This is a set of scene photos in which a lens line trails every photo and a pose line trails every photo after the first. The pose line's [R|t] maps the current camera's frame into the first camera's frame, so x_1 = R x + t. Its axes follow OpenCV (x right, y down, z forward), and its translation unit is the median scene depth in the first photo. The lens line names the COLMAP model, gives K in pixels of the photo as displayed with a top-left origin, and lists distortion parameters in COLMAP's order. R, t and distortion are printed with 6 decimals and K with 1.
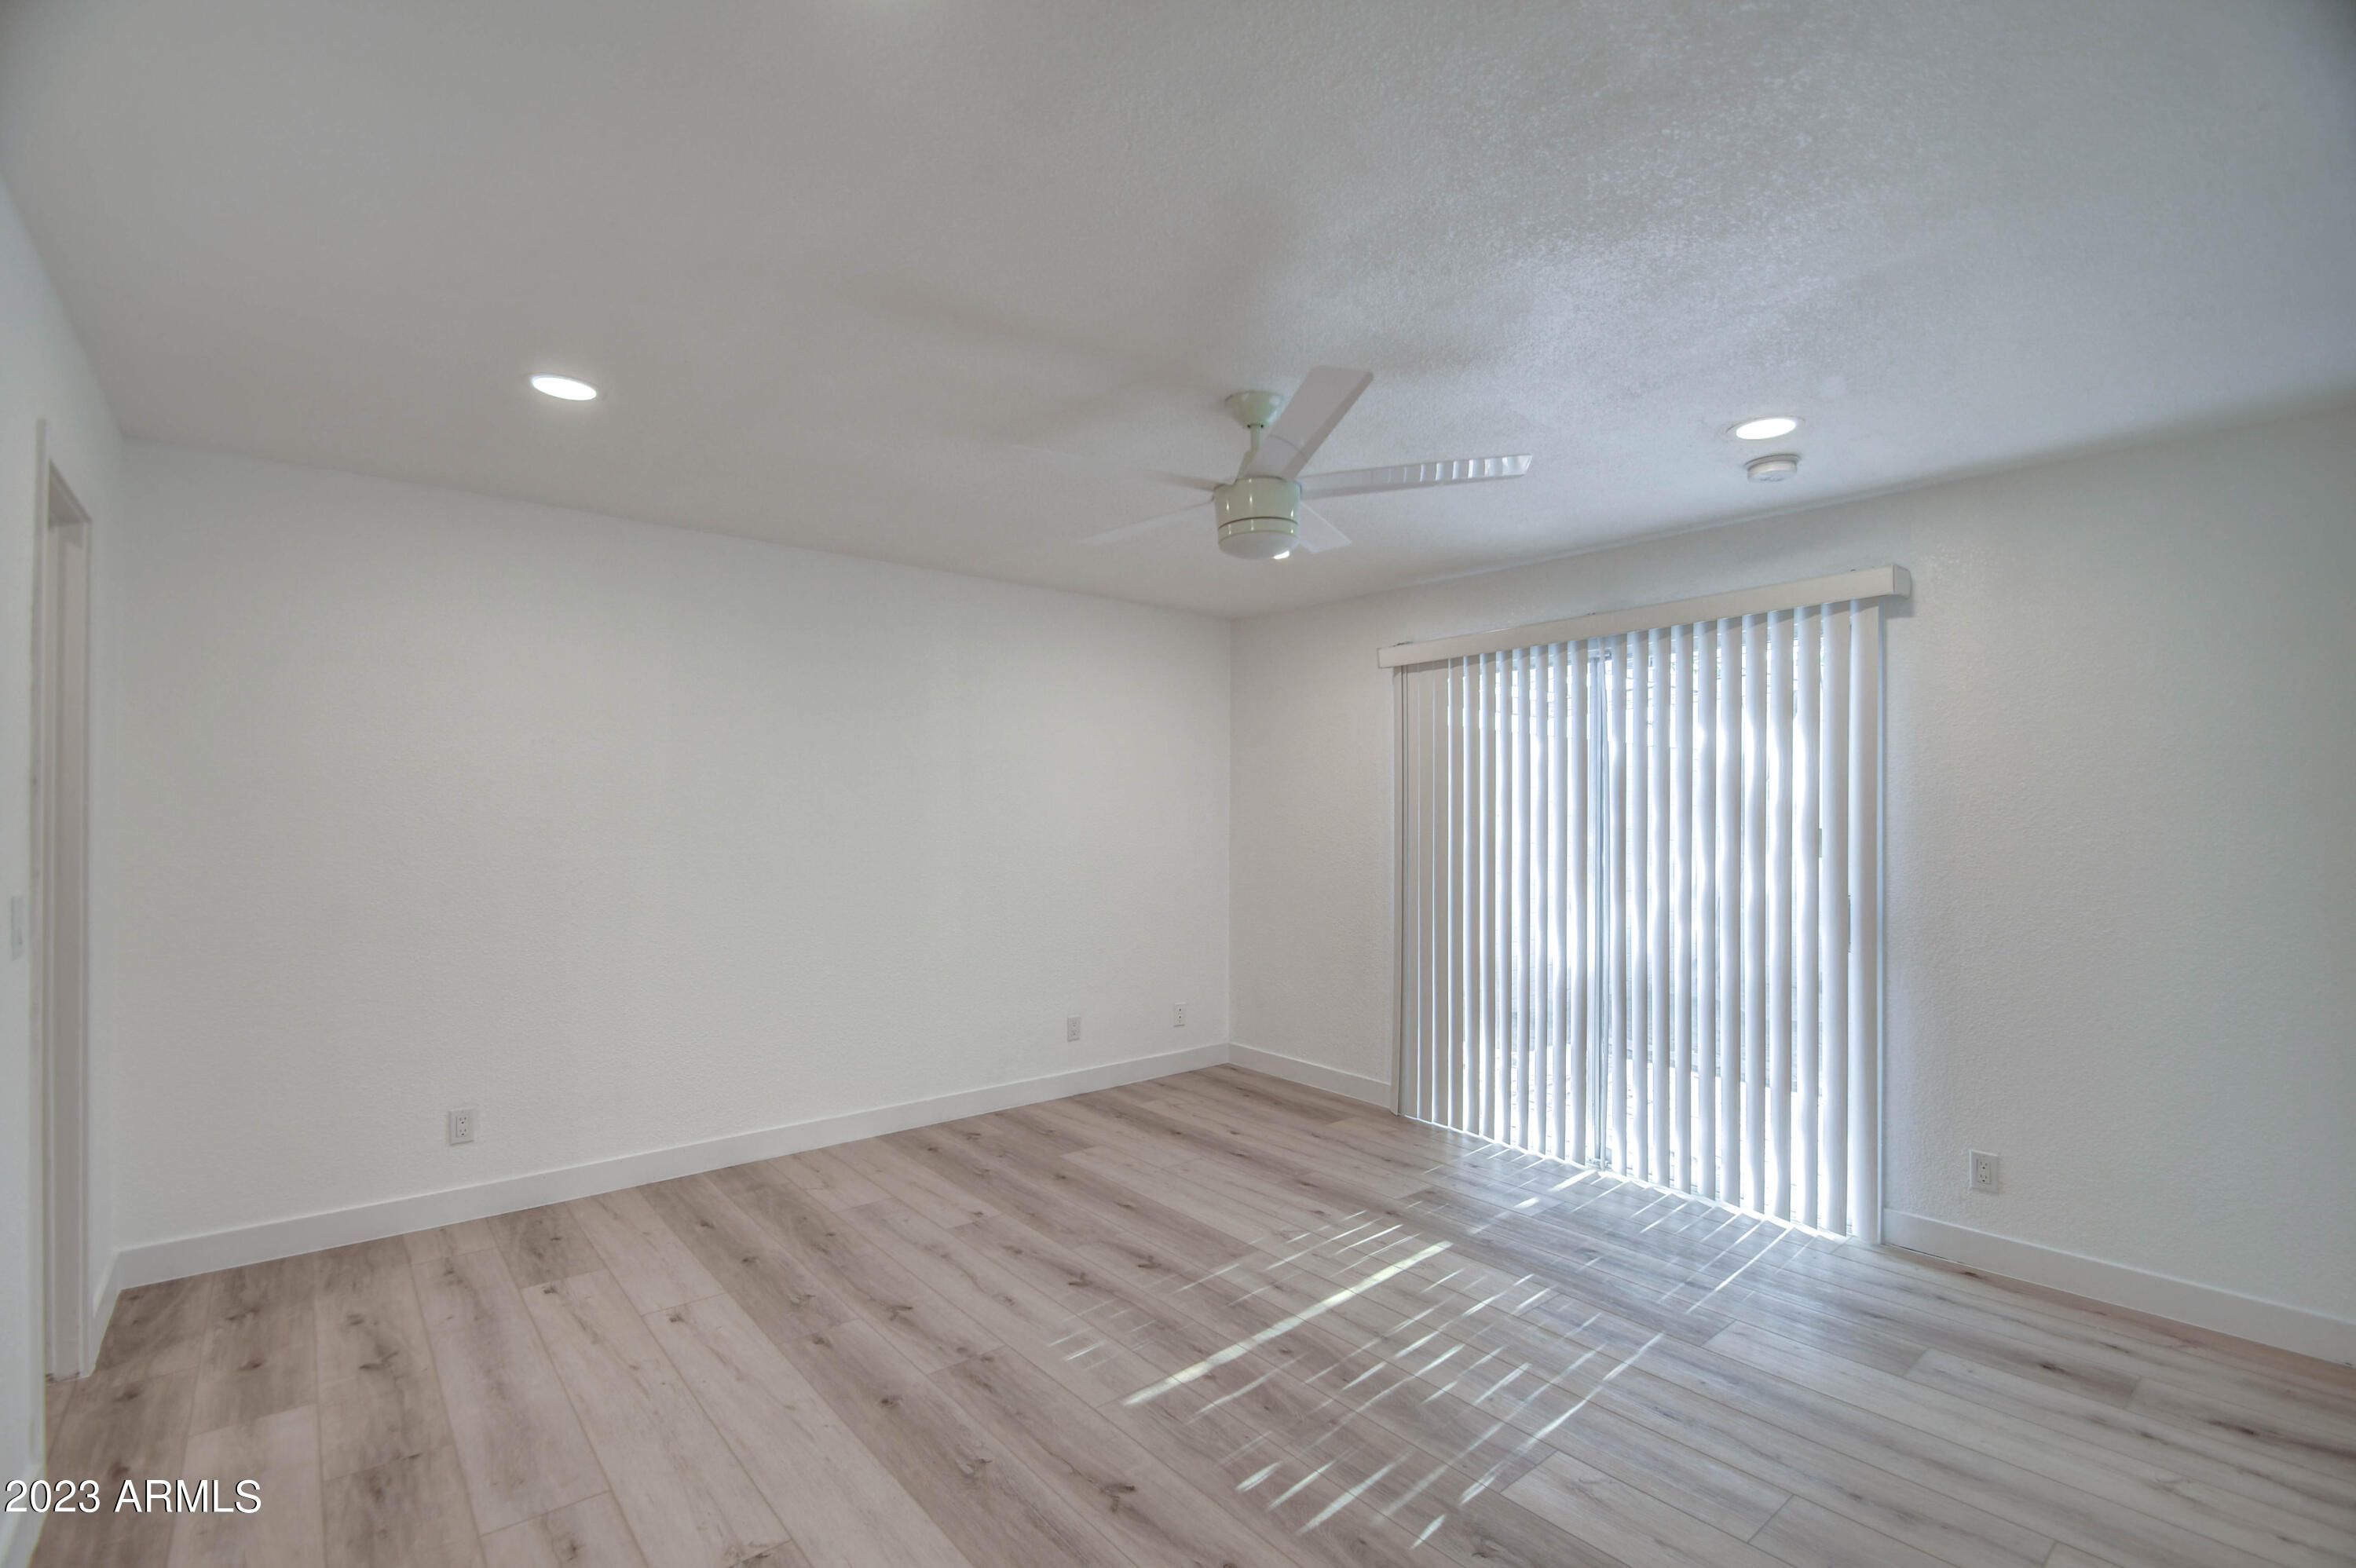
lens RADIAL K [[1032.4, 0, 1182.4], [0, 1032.4, 815.3], [0, 0, 1]] dist [0.027310, -0.016988]
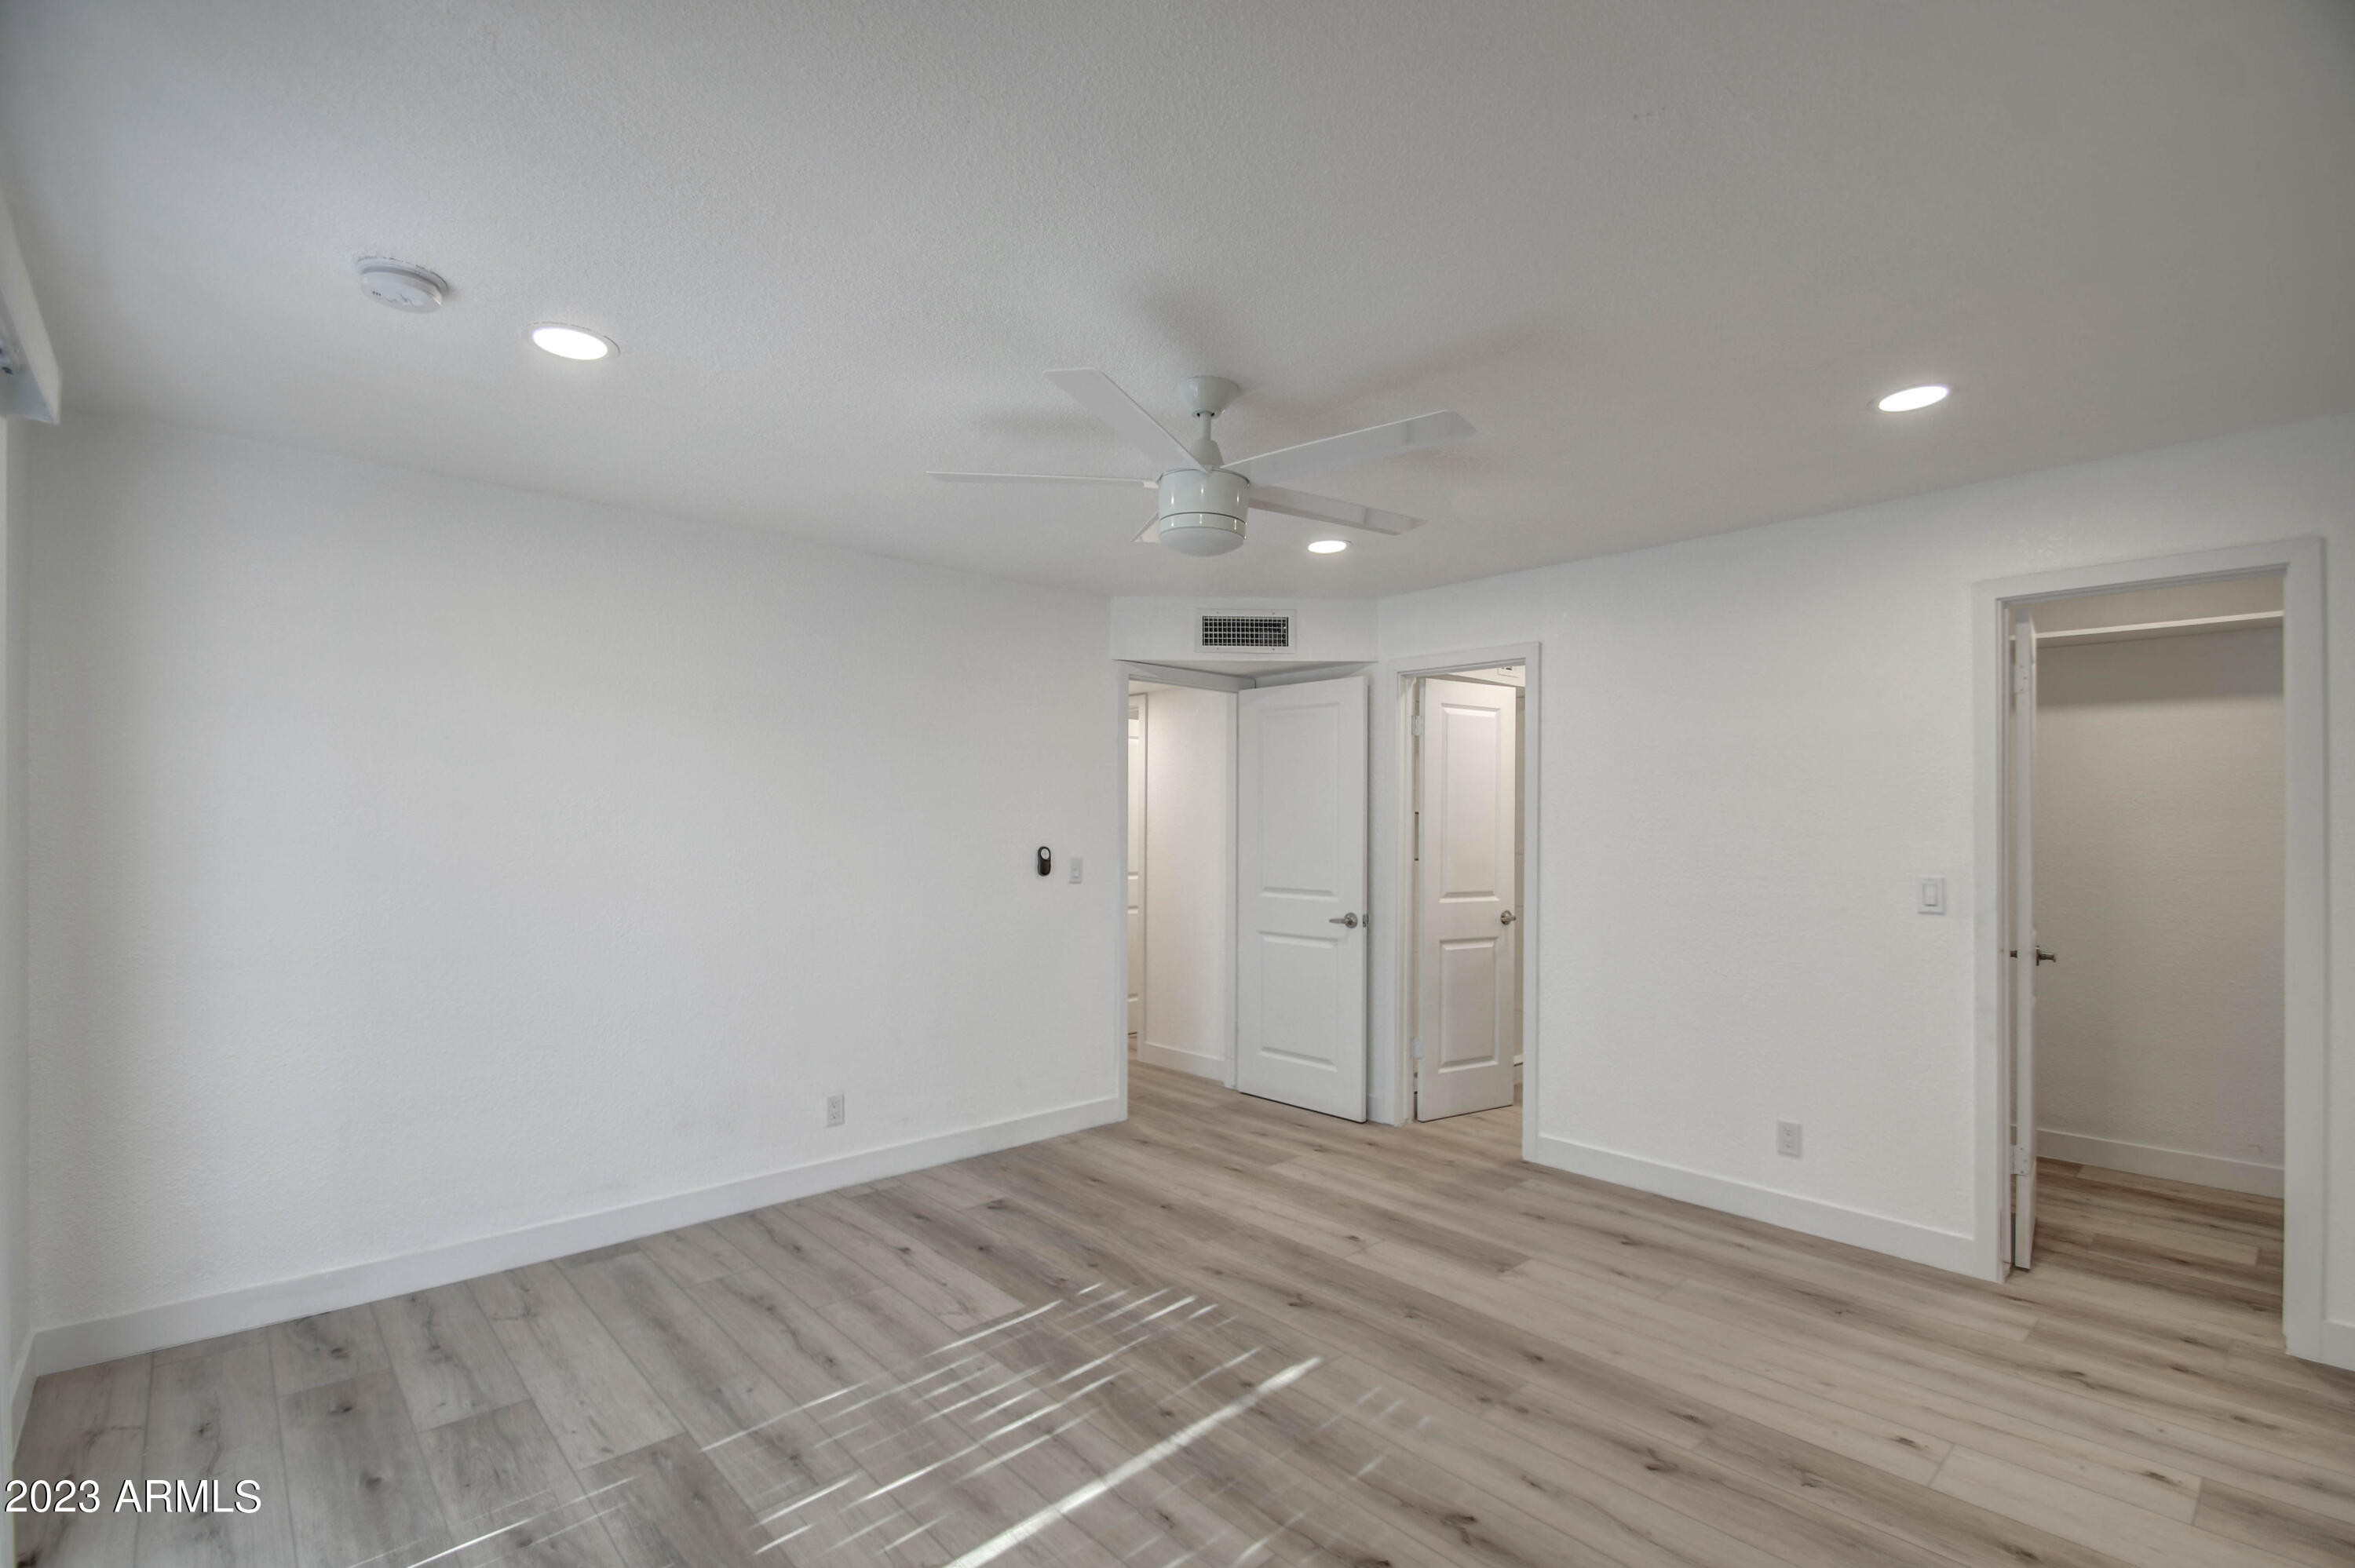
lens RADIAL K [[1031.9, 0, 1181.9], [0, 1031.9, 815.3], [0, 0, 1]] dist [0.027310, -0.016988]
pose [[-0.999074, -0.010065, -0.041835, 0.137423], [-0.009897, 0.999942, -0.004217, -0.001094], [0.041875, -0.003799, -0.999116, 2.017242]]
